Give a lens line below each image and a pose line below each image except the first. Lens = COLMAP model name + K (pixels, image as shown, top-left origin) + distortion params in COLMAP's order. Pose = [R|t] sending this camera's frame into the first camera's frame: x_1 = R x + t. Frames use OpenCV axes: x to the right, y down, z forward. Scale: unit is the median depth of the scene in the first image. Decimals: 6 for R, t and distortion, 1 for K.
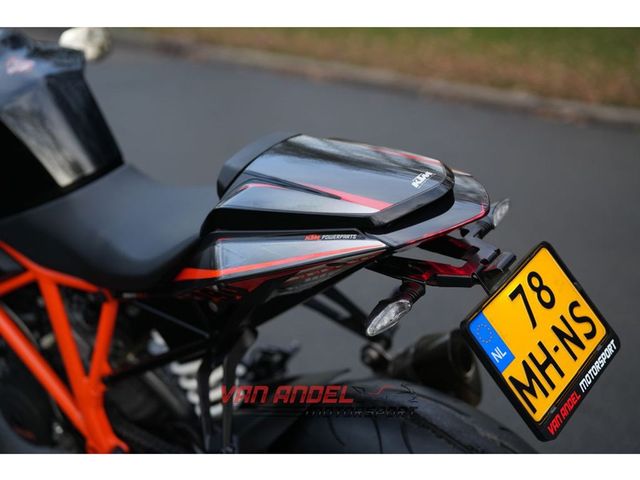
lens RADIAL K [[911.9, 0, 320.0], [0, 911.9, 240.0], [0, 0, 1]] dist [-0.082287, 1.097059]
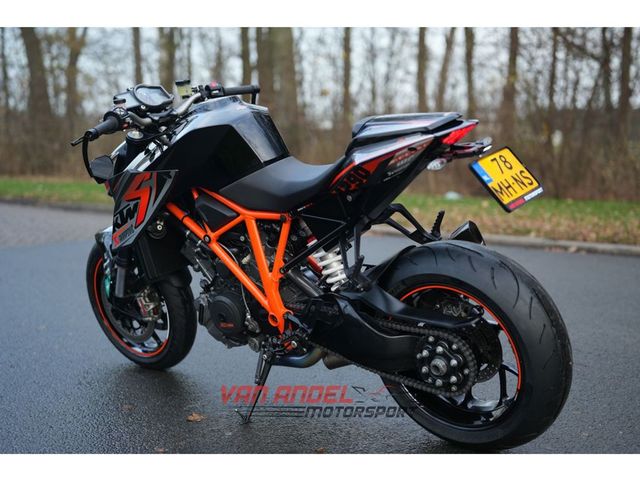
lens RADIAL K [[911.9, 0, 320.0], [0, 911.9, 240.0], [0, 0, 1]] dist [-0.082287, 1.097059]
pose [[0.999034, -0.026127, -0.035329, -0.130218], [0.016588, 0.968781, -0.247363, 0.760301], [0.040688, 0.246538, 0.968279, -1.082436]]
